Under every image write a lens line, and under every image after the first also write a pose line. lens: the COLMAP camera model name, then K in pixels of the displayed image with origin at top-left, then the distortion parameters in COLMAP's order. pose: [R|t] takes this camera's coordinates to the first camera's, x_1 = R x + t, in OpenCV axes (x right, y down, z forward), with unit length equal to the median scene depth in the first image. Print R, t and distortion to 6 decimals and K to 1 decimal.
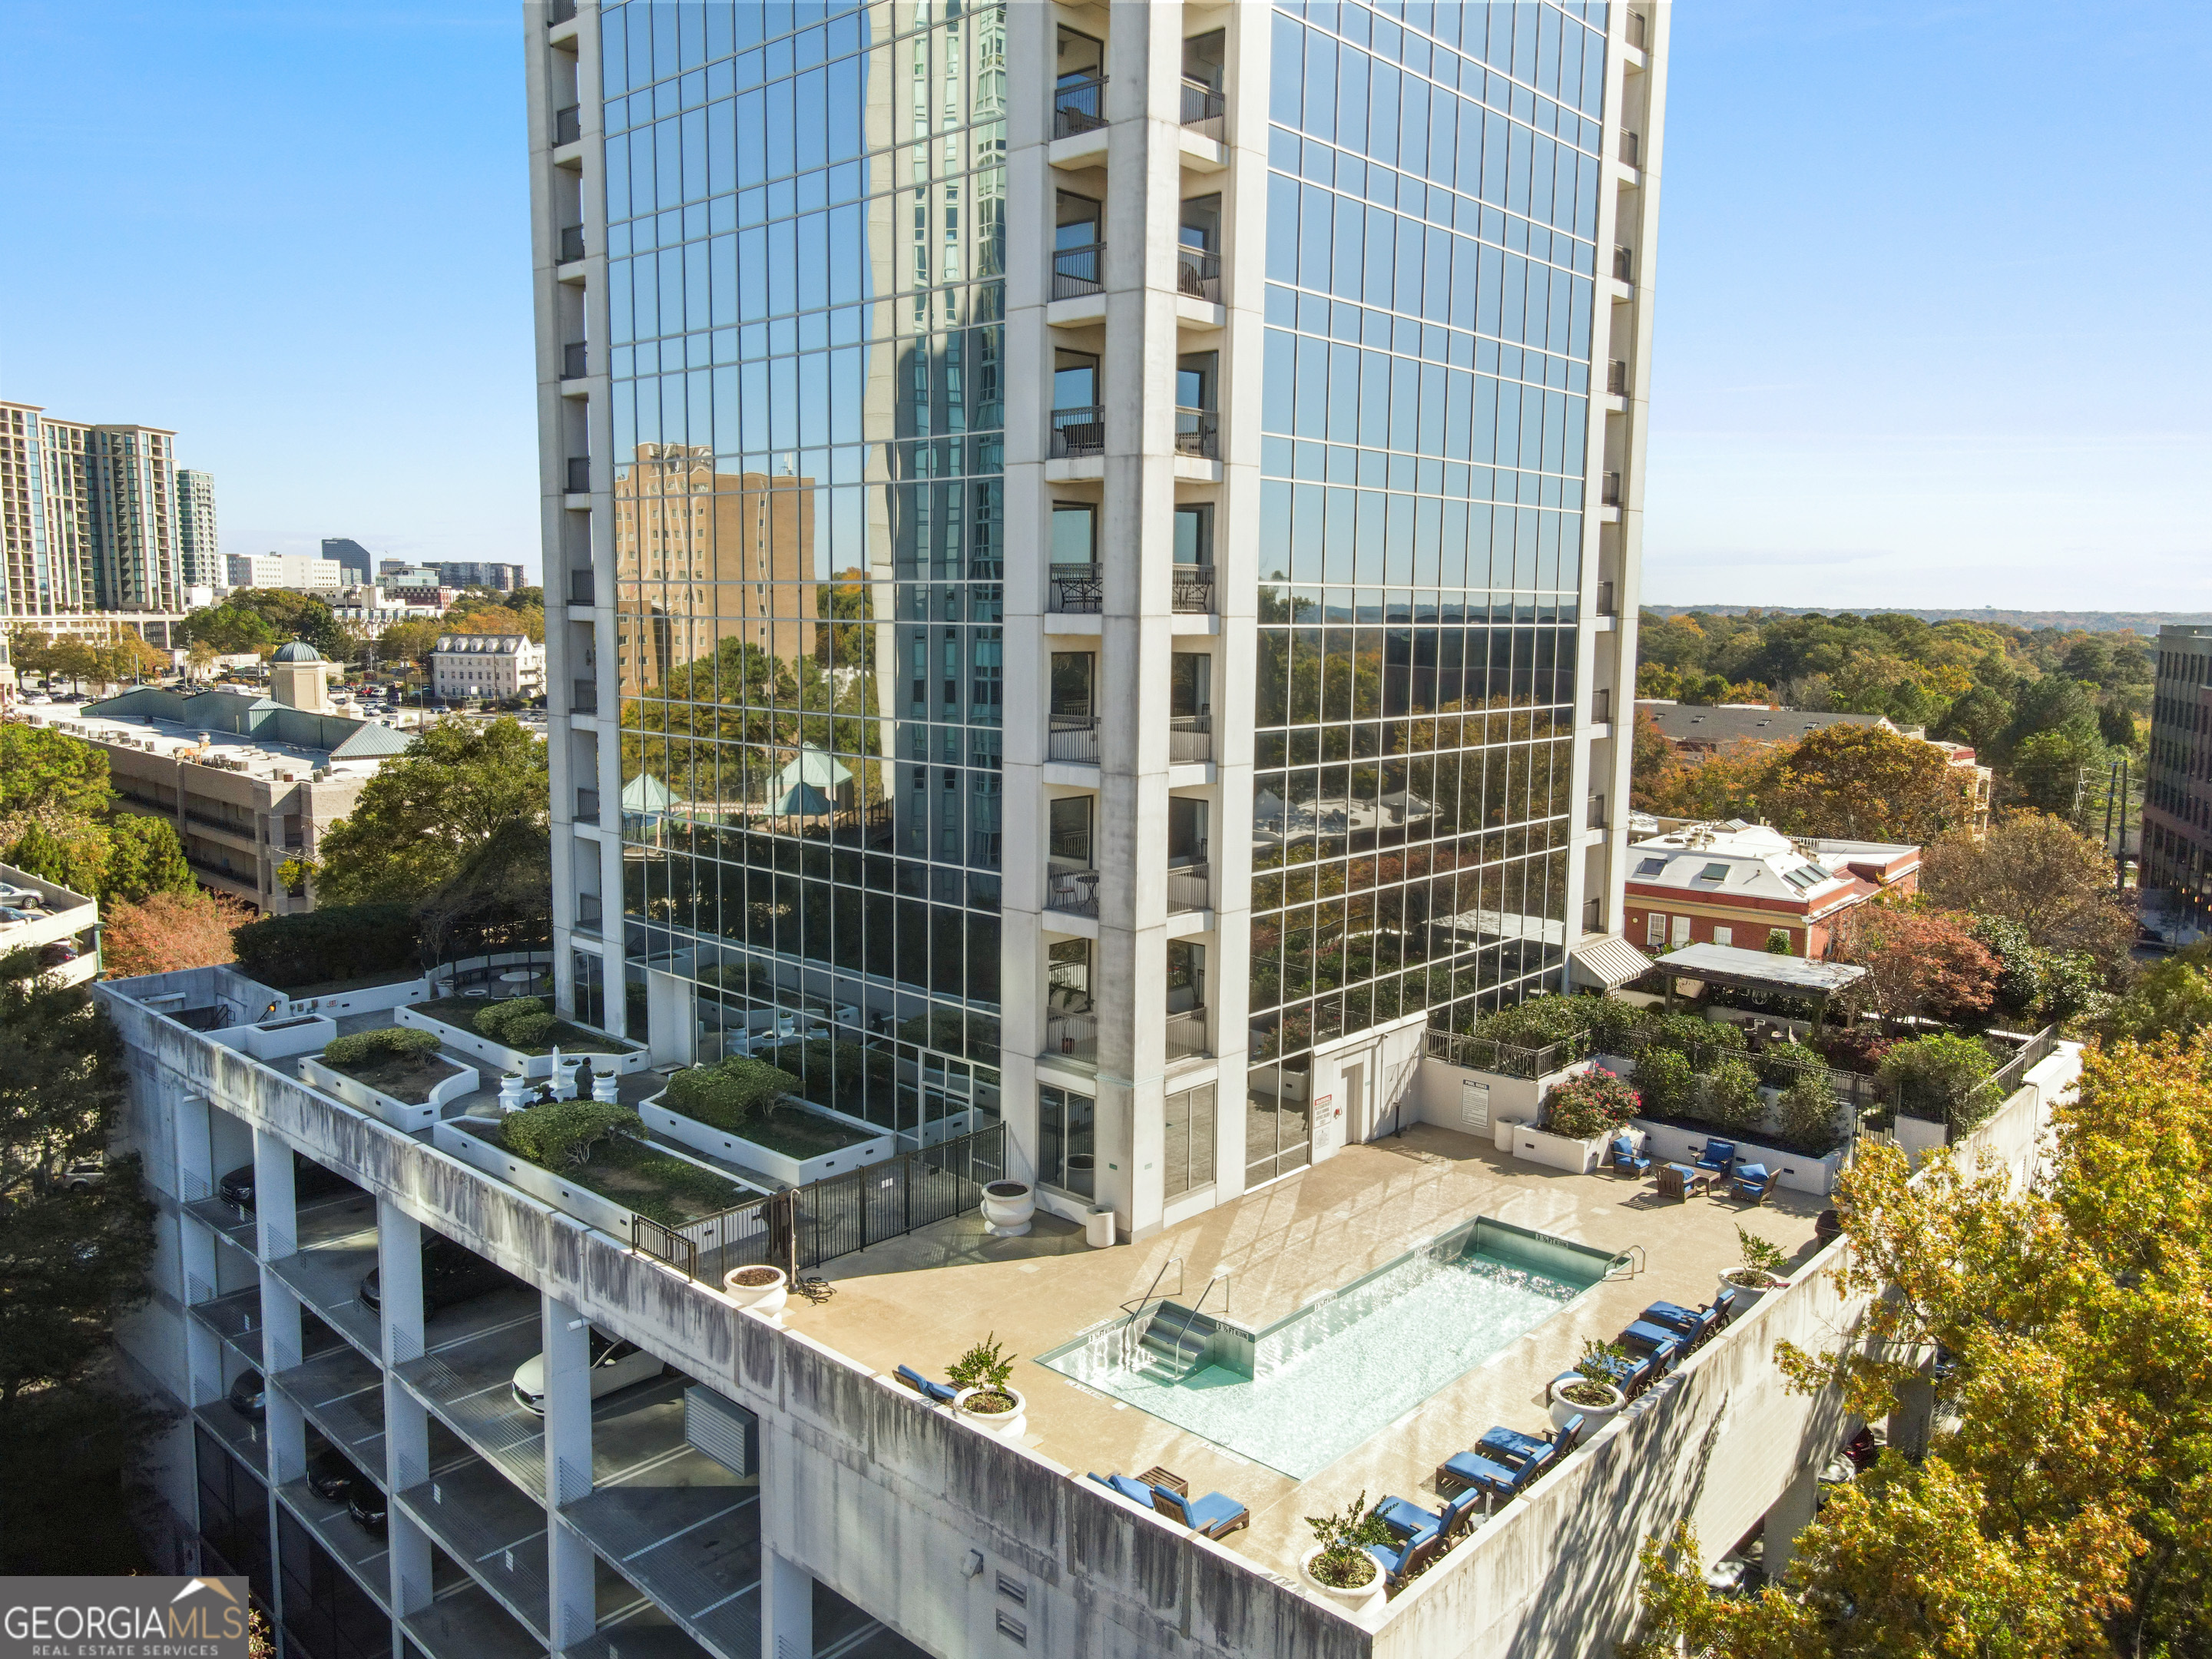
lens RADIAL K [[1562.3, 0, 1106.0], [0, 1562.3, 829.5], [0, 0, 1]] dist [-0.004920, 0.038339]
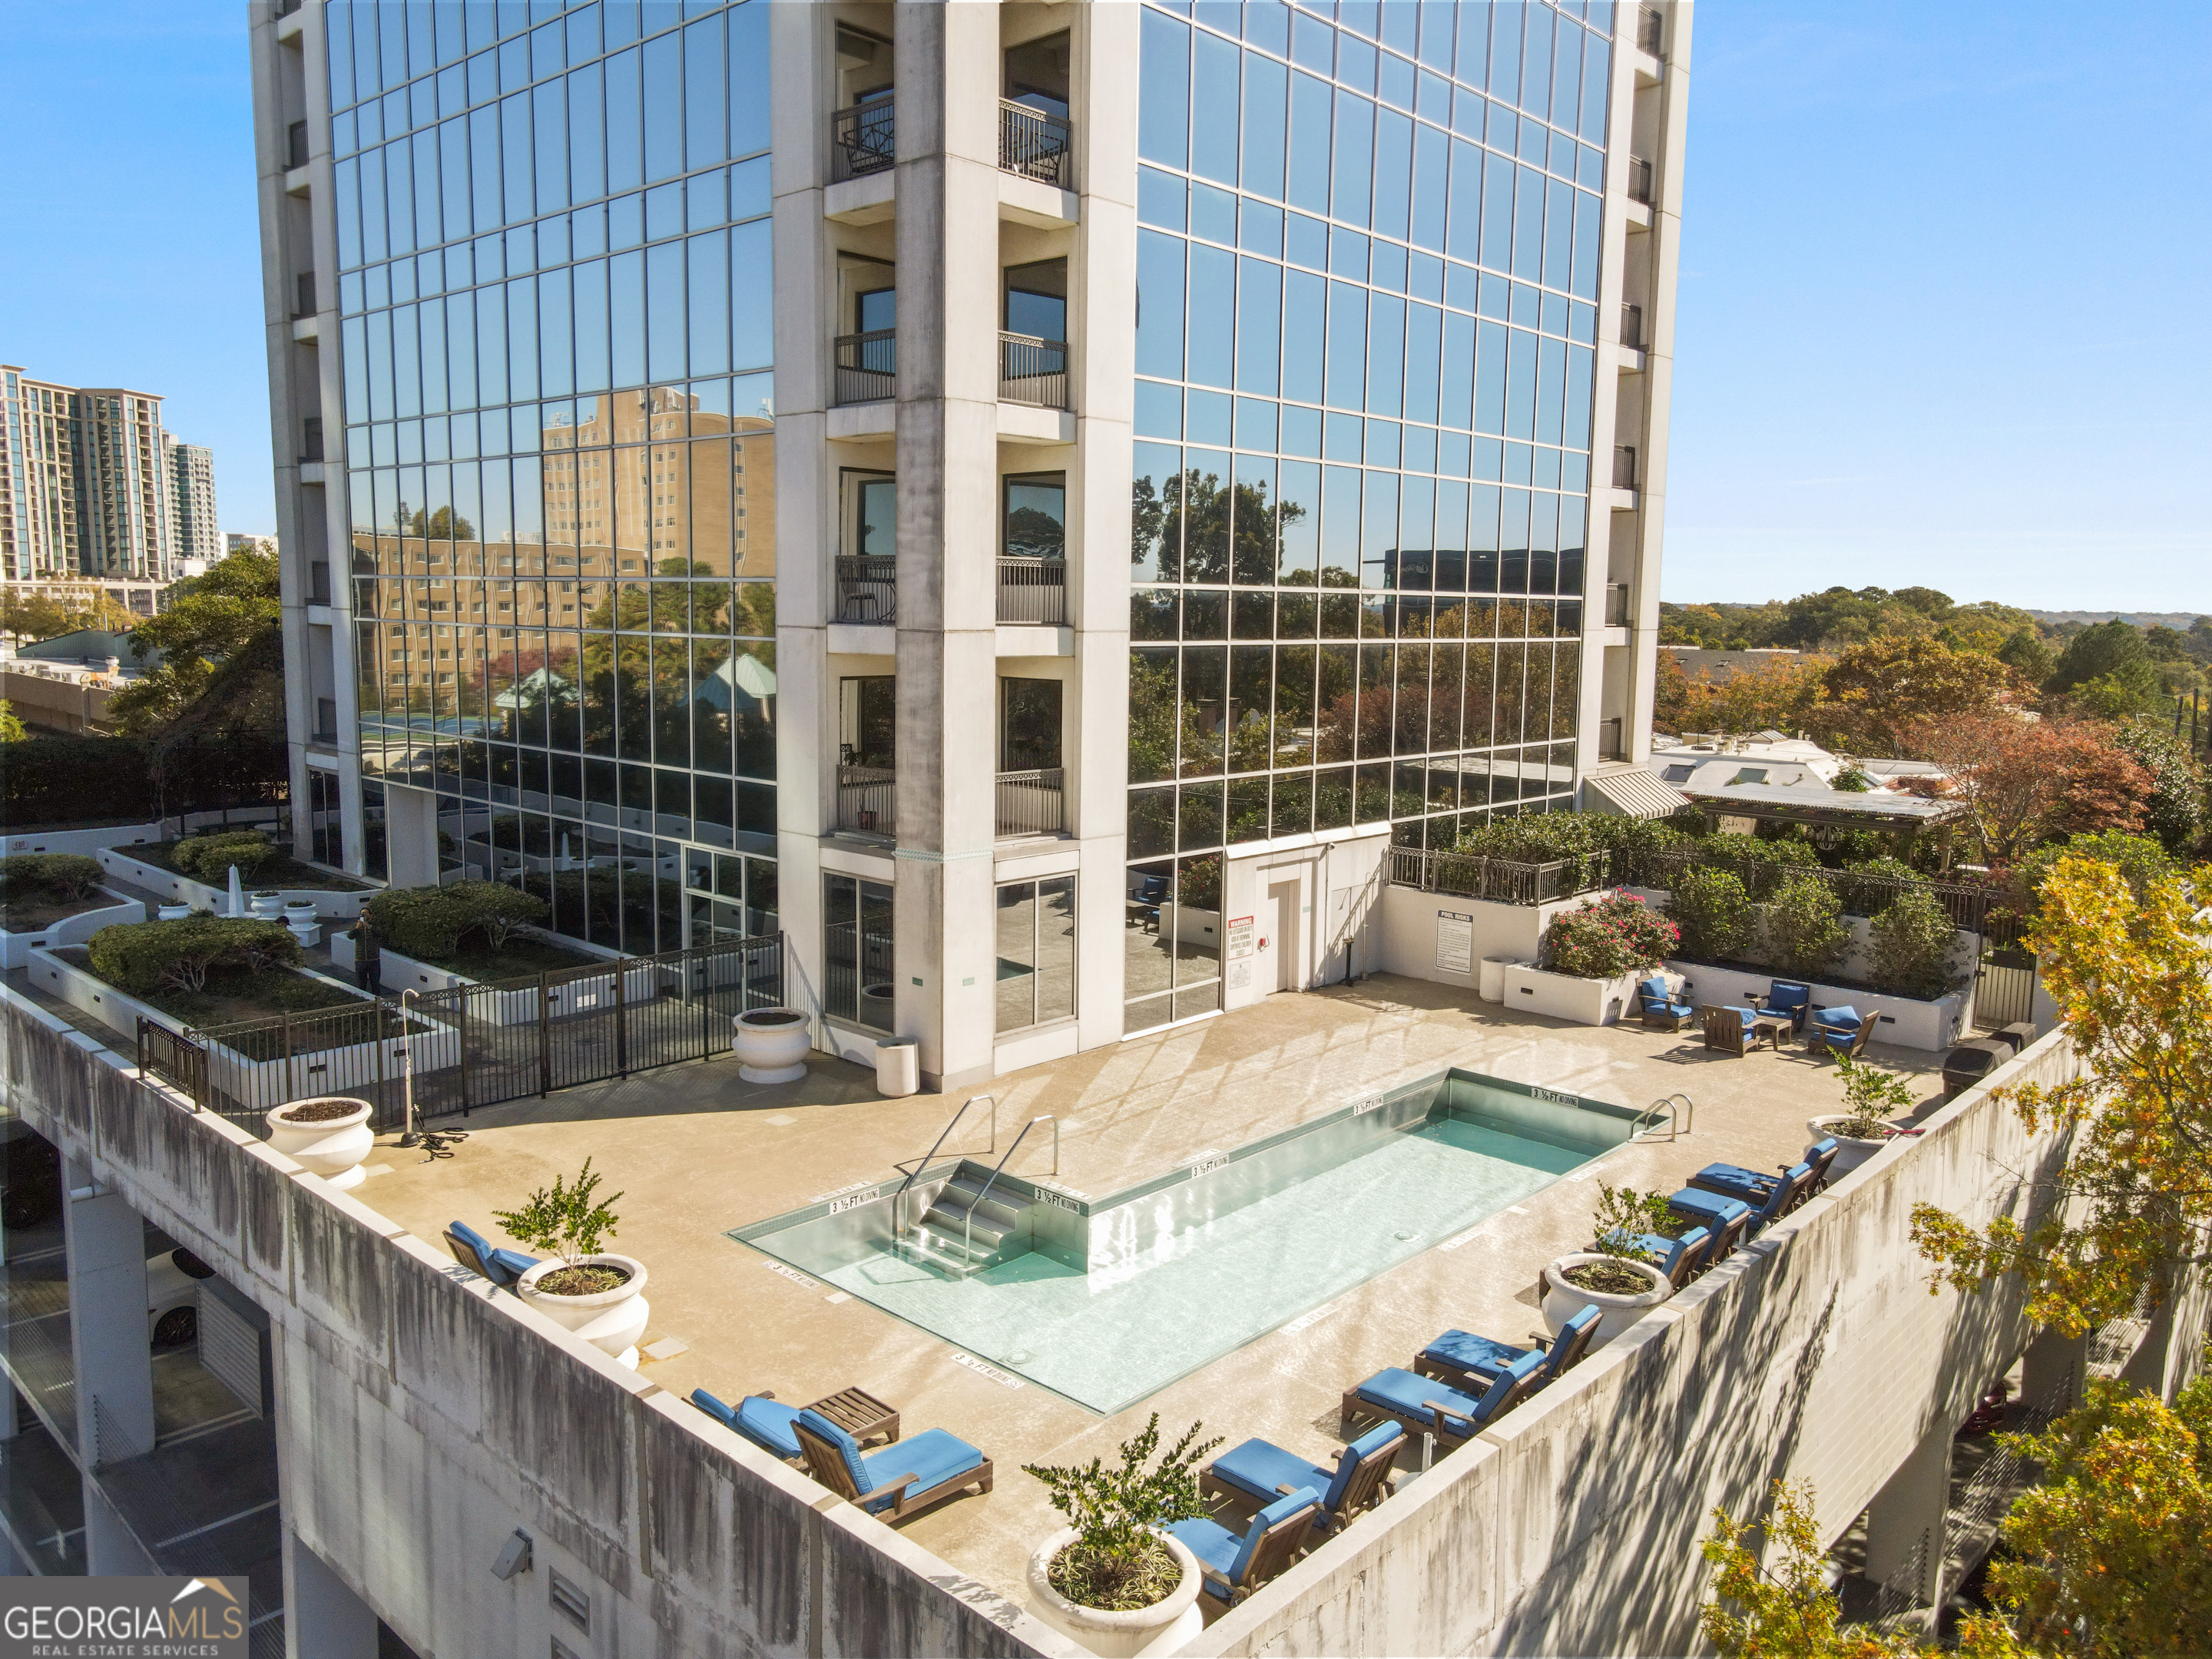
lens RADIAL K [[1554.3, 0, 1106.0], [0, 1554.3, 829.5], [0, 0, 1]] dist [-0.001442, 0.029669]
pose [[0.999936, 0.004283, -0.010455, 0.092038], [-0.004271, 0.999990, 0.001167, 0.142852], [0.010460, -0.001123, 0.999945, 0.304841]]
